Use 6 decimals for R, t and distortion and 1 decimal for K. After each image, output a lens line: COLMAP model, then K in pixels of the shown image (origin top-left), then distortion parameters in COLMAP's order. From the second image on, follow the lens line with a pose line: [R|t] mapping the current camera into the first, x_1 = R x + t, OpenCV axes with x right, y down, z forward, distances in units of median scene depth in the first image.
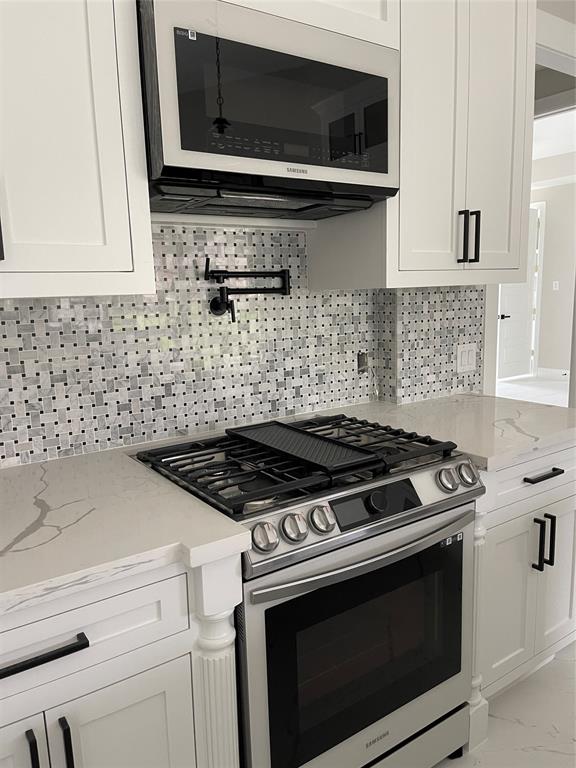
lens RADIAL K [[577.4, 0, 288.0], [0, 577.4, 384.0], [0, 0, 1]] dist [0.067104, -0.086083]
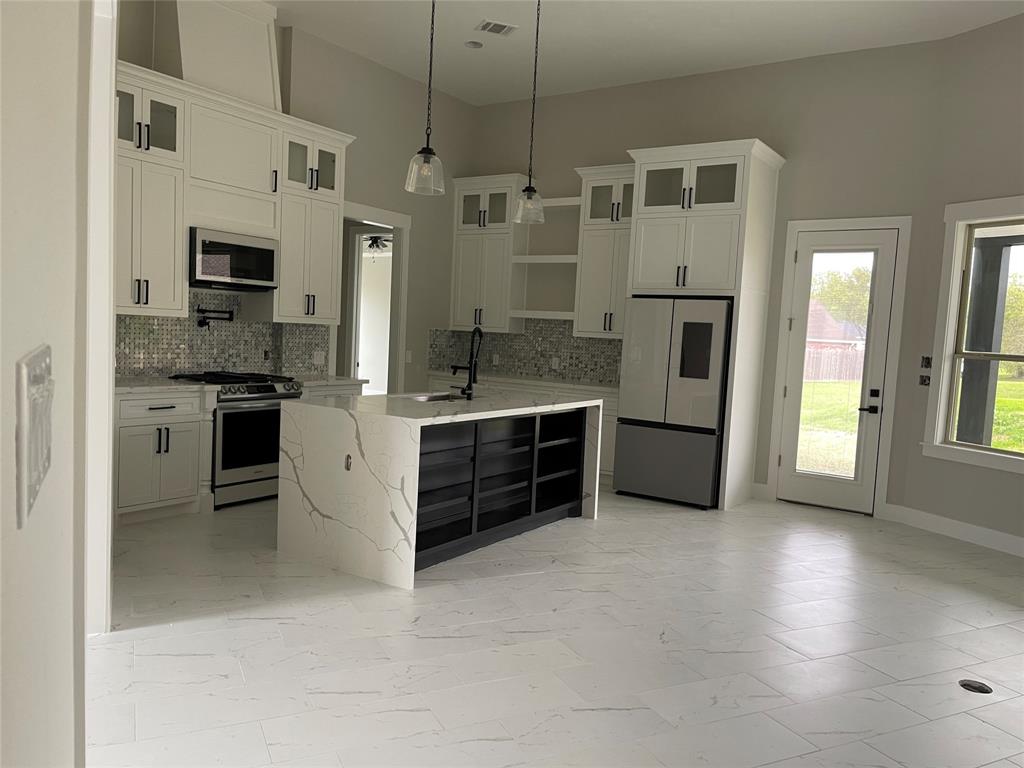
lens RADIAL K [[769.5, 0, 515.8], [0, 769.5, 389.1], [0, 0, 1]] dist [0.074687, -0.111113]
pose [[0.928321, 0.049522, 0.368466, -0.082063], [-0.019470, 0.996205, -0.084836, 0.382359], [-0.371269, 0.071581, 0.925762, -2.435753]]
